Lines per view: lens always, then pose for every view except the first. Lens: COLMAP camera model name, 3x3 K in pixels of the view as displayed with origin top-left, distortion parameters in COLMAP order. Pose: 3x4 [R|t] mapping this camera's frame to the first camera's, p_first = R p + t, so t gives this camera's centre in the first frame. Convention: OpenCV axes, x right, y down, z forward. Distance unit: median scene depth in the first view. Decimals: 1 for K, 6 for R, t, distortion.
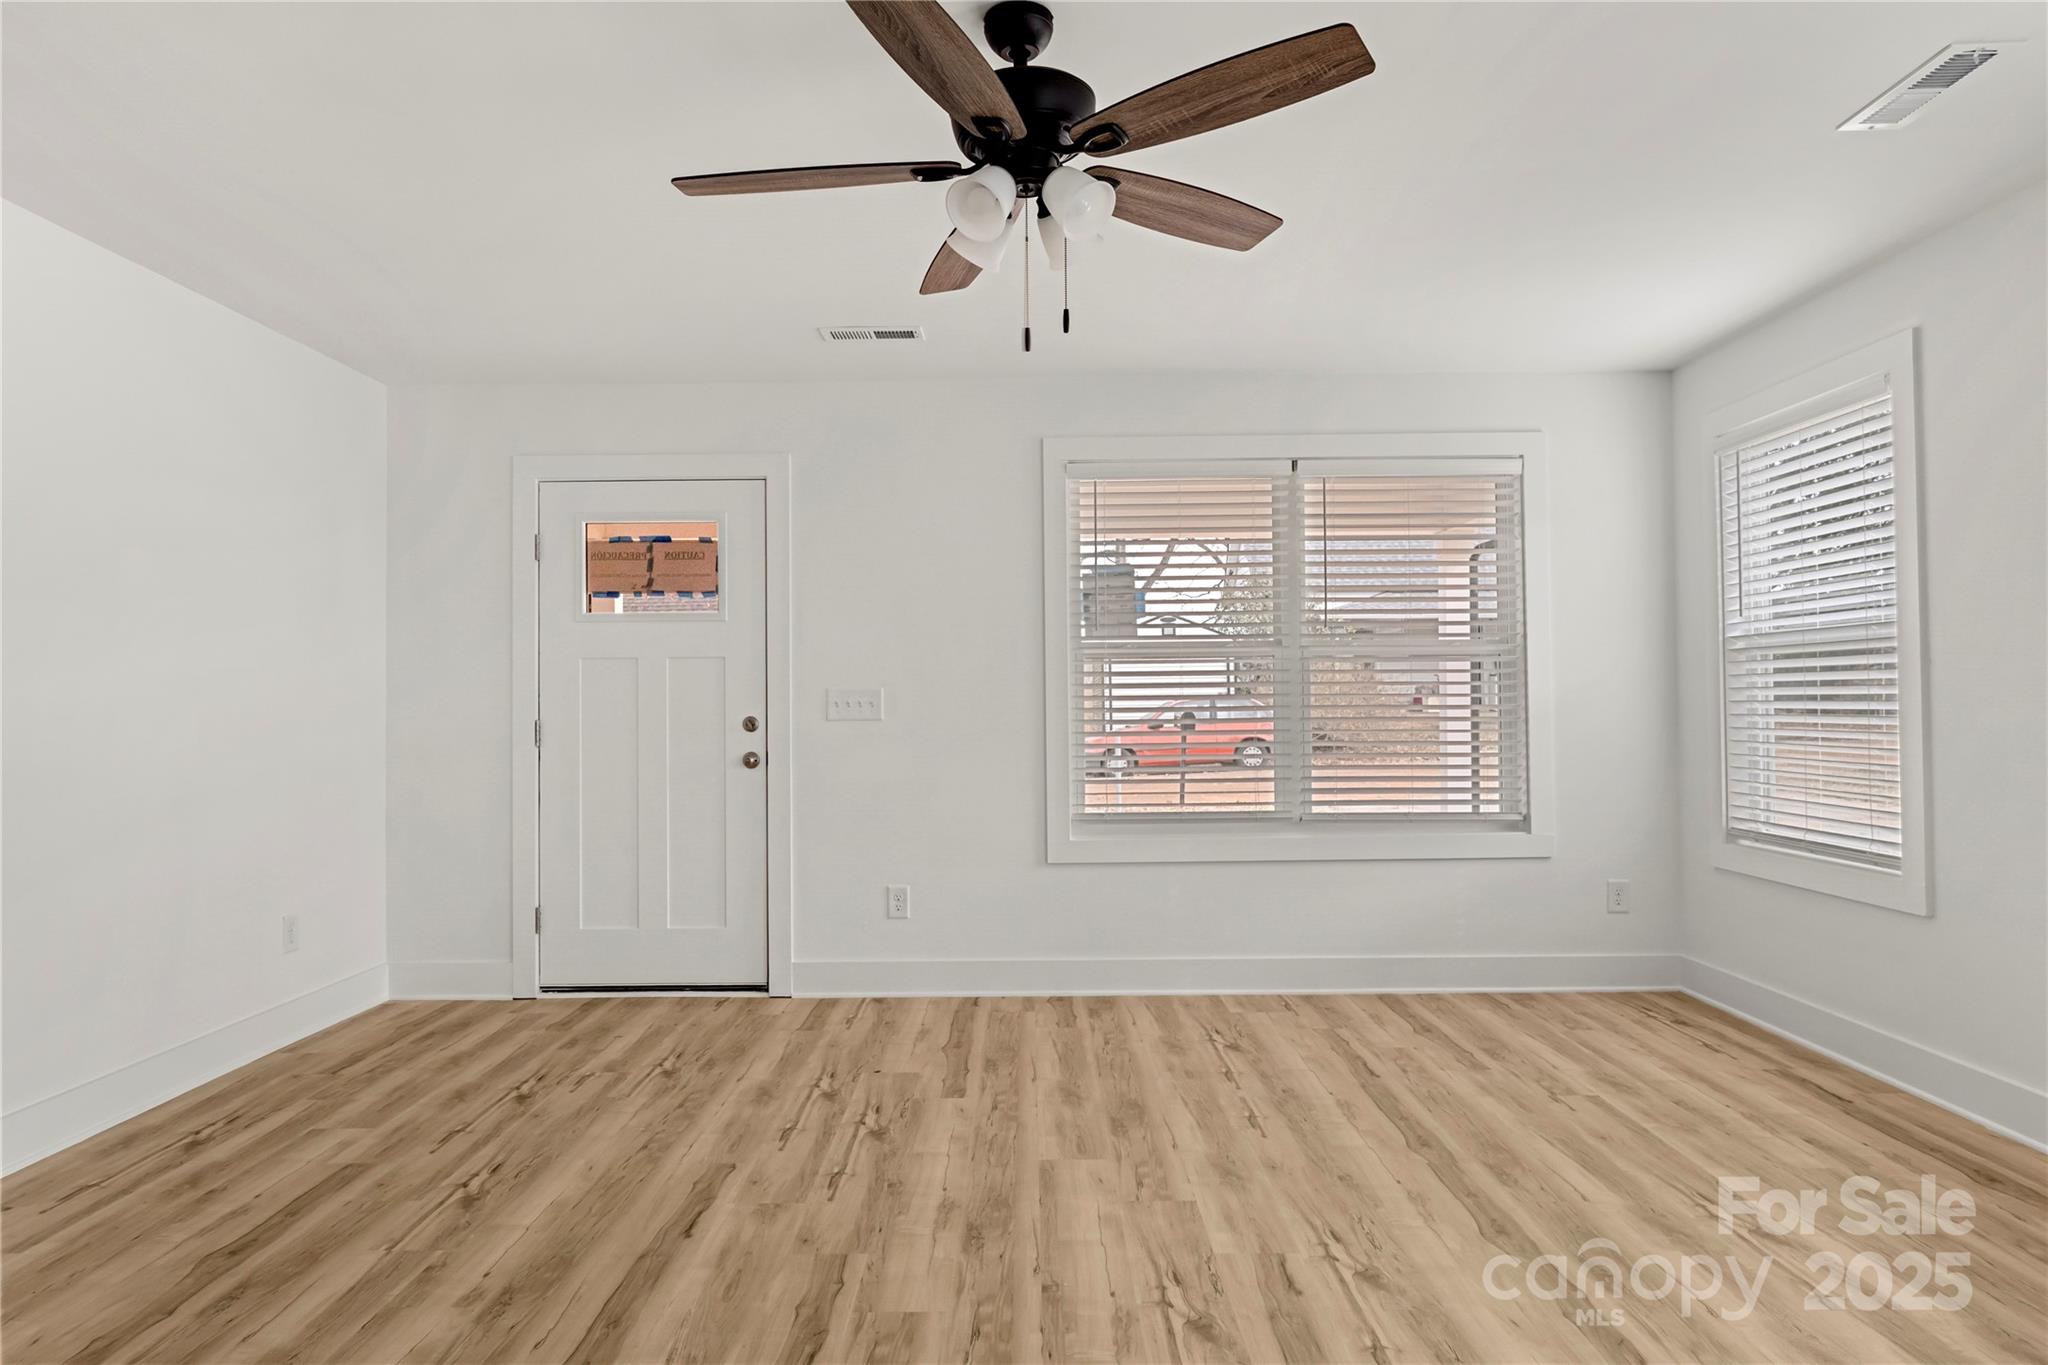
lens RADIAL K [[1194.3, 0, 1024.5], [0, 1194.3, 676.8], [0, 0, 1]] dist [0.005075, 0.000467]
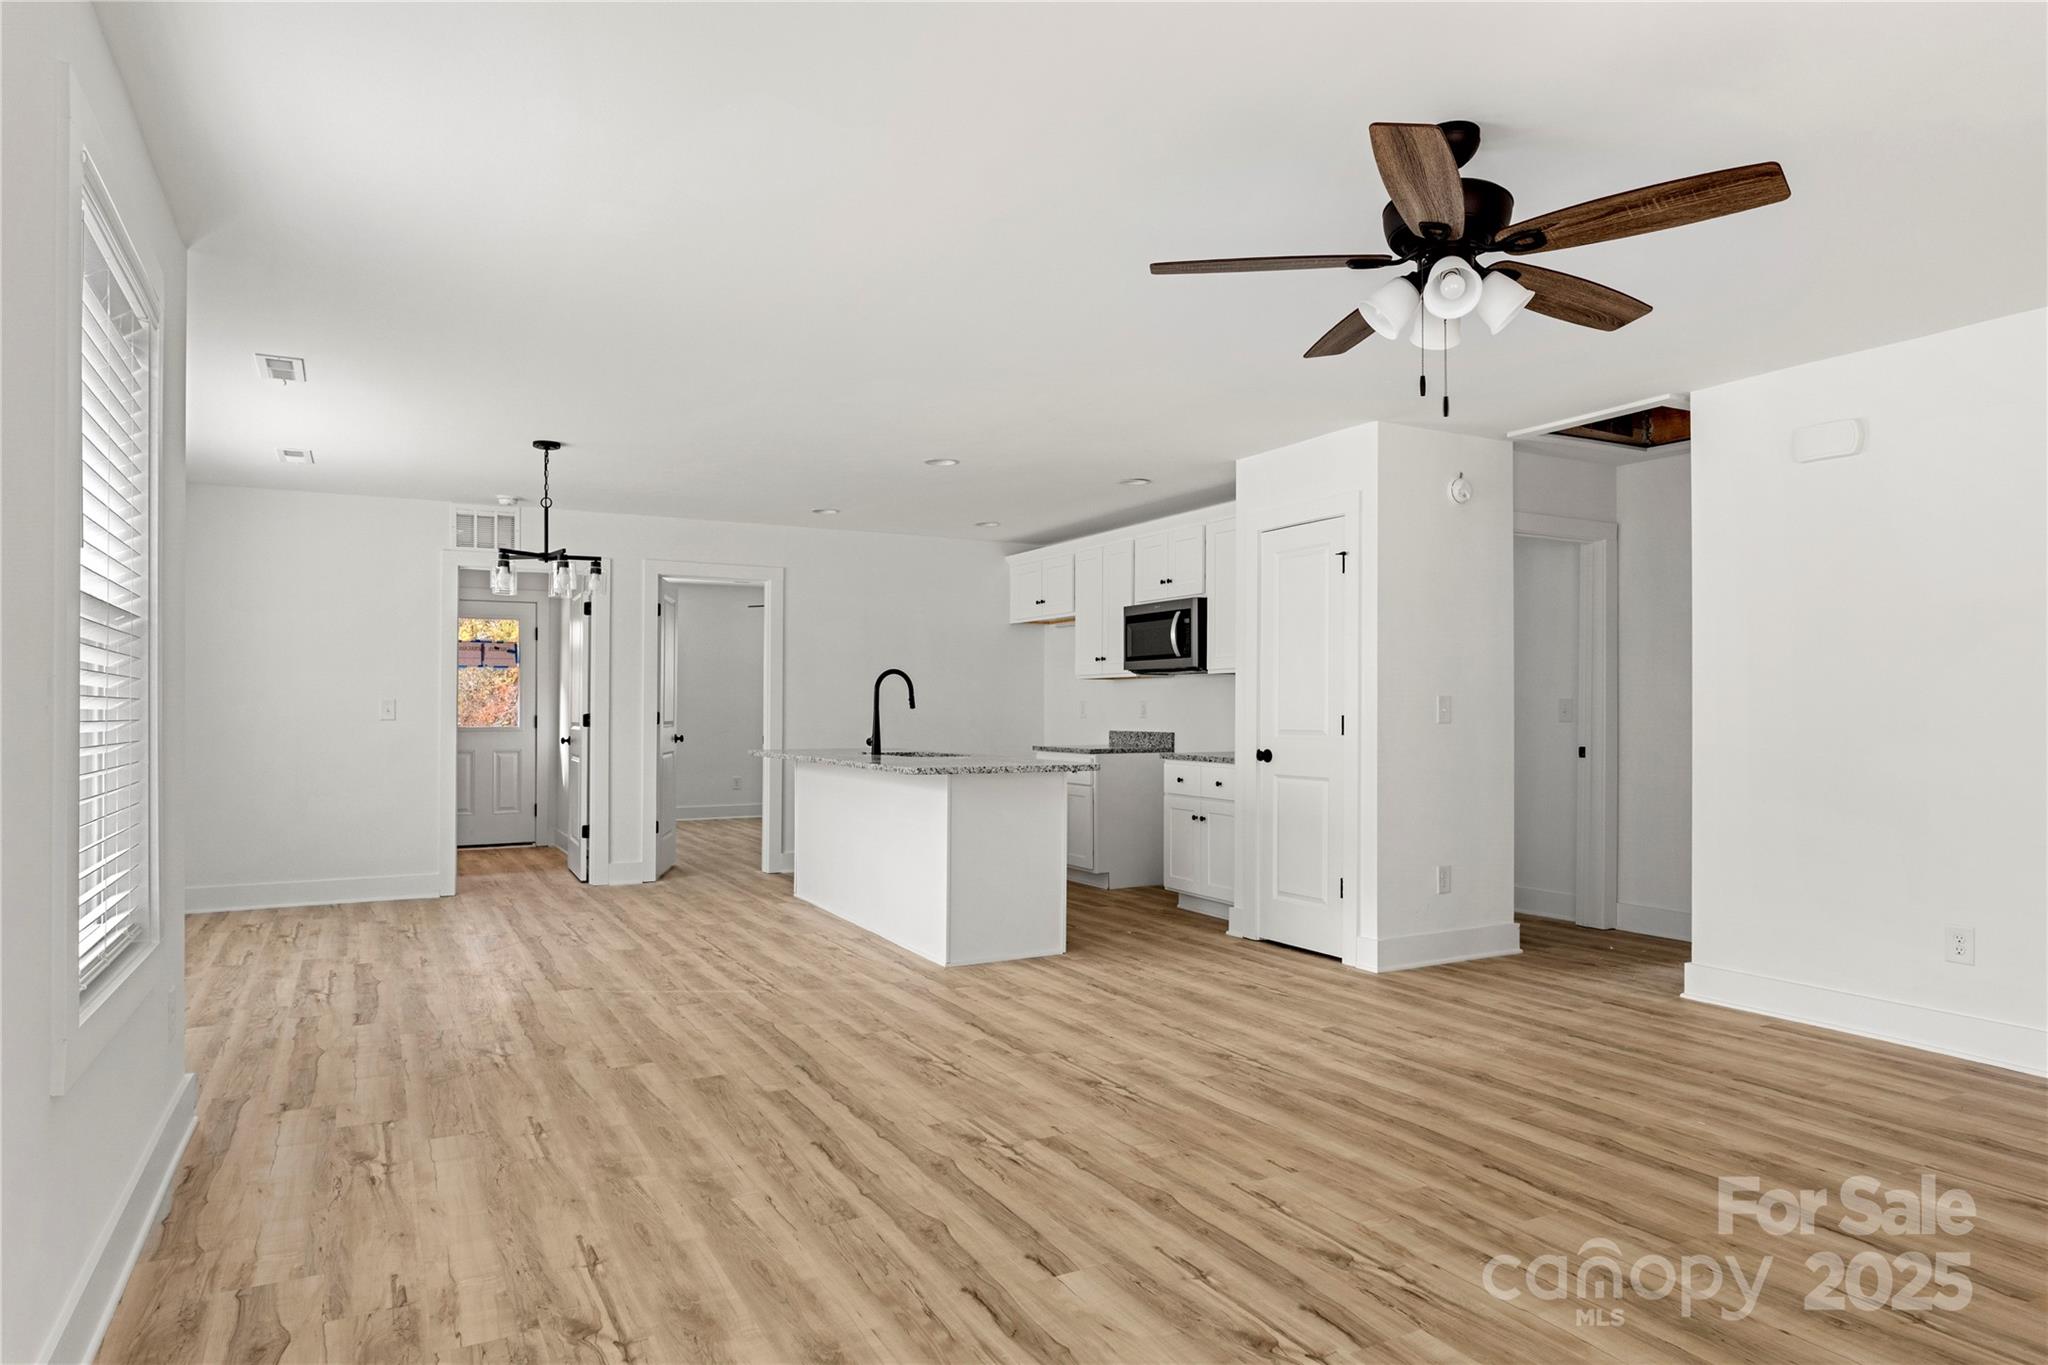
lens RADIAL K [[1211.3, 0, 1019.3], [0, 1211.3, 707.4], [0, 0, 1]] dist [0.000054, -0.001900]
pose [[-0.878047, 0.005107, -0.478547, 0.669131], [0.014094, 0.999785, -0.015189, 0.020001], [0.478367, -0.020081, -0.877931, 1.301491]]
